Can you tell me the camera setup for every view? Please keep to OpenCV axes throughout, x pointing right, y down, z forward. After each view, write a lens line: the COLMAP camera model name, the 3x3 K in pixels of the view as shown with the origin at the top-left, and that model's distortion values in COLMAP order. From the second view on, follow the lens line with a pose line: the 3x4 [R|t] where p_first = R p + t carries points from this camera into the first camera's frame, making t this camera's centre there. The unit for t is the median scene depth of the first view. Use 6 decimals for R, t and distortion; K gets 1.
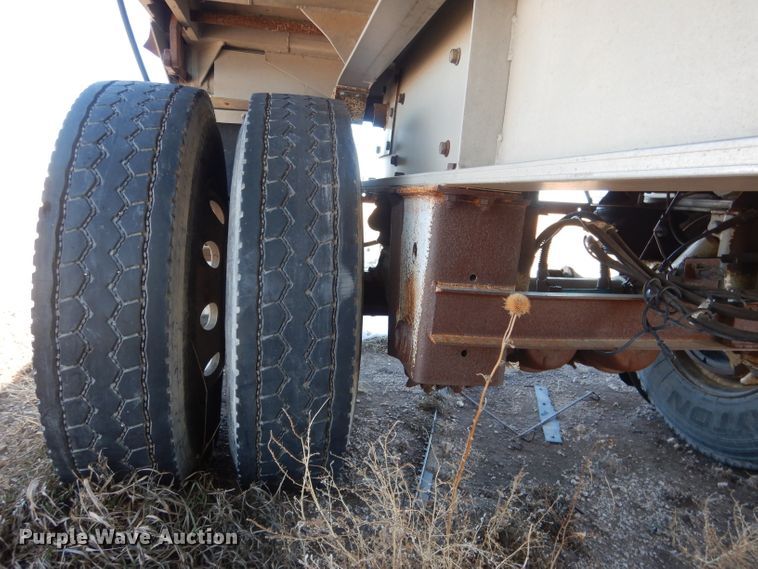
lens RADIAL K [[545.6, 0, 378.7], [0, 545.6, 282.1], [0, 0, 1]] dist [0.026470, -0.004985]
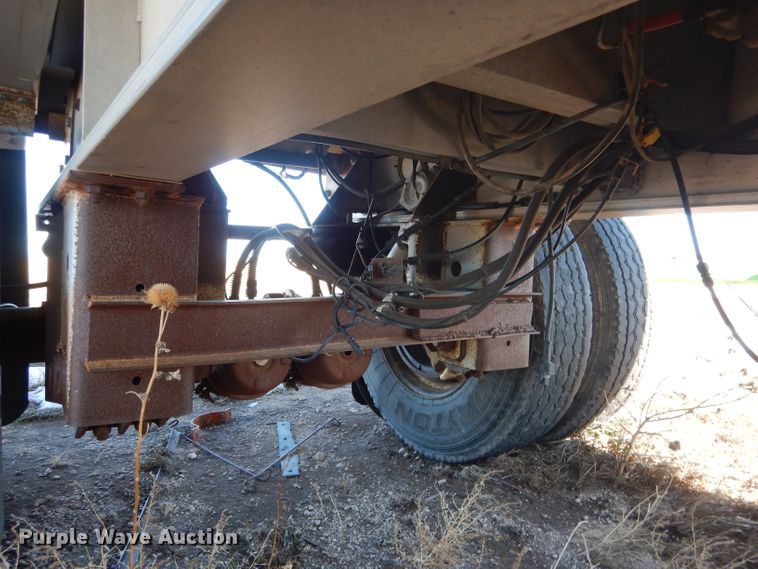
lens RADIAL K [[545.6, 0, 380.1], [0, 545.6, 284.8], [0, 0, 1]] dist [0.026470, -0.004985]
pose [[0.909877, -0.060763, 0.410403, 0.104609], [0.097811, 0.992750, -0.069866, 0.052685], [-0.403182, 0.103712, 0.909224, 0.055498]]
